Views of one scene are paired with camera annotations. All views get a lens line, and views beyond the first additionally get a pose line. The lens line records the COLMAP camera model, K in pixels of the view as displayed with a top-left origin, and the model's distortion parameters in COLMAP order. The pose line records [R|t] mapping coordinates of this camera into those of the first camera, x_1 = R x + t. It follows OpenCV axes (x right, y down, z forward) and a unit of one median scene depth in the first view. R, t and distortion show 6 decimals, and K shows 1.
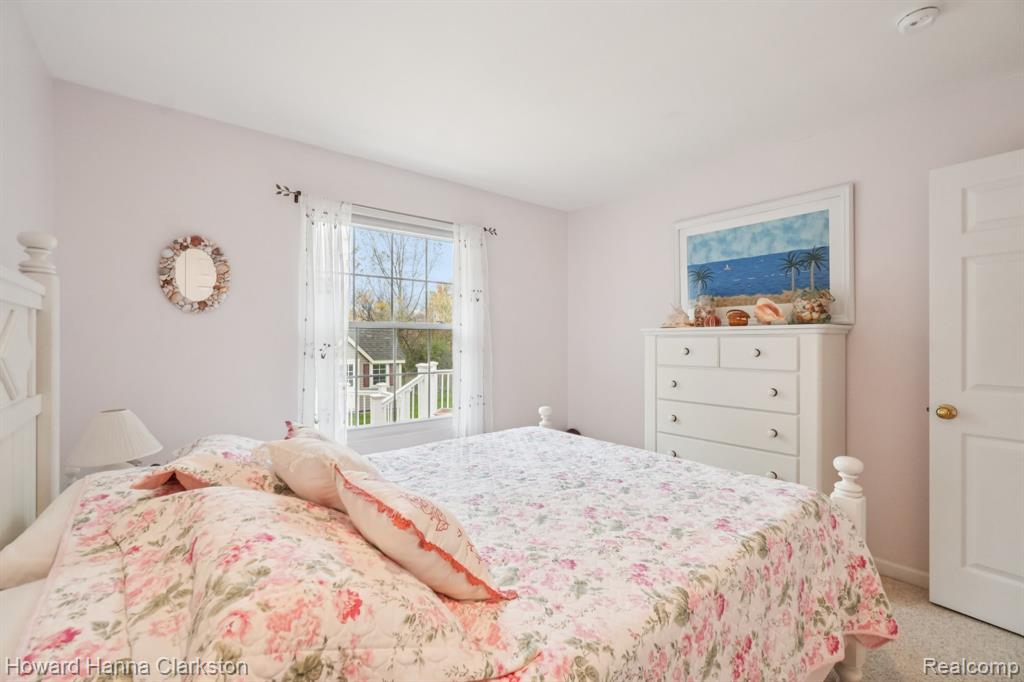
lens RADIAL K [[441.7, 0, 514.4], [0, 441.7, 338.9], [0, 0, 1]] dist [-0.005980, 0.000015]
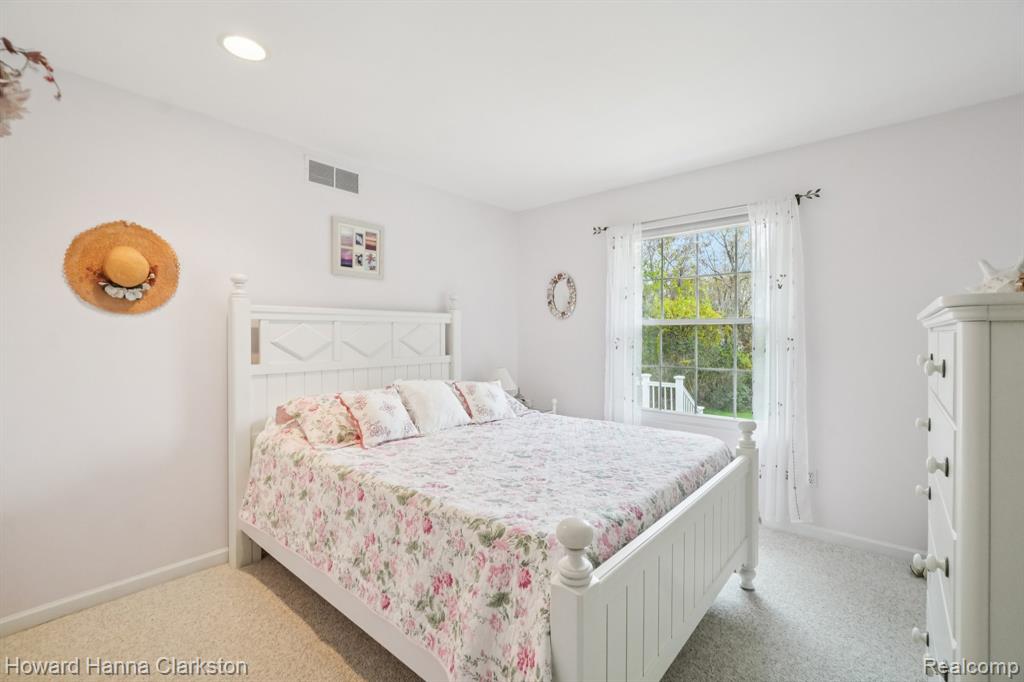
lens RADIAL K [[441.7, 0, 514.4], [0, 441.7, 338.9], [0, 0, 1]] dist [-0.005980, 0.000015]
pose [[0.171093, 0.011893, -0.985183, 0.909574], [-0.000314, 0.999928, 0.012017, -0.002561], [0.985255, -0.001747, 0.171085, 0.530184]]
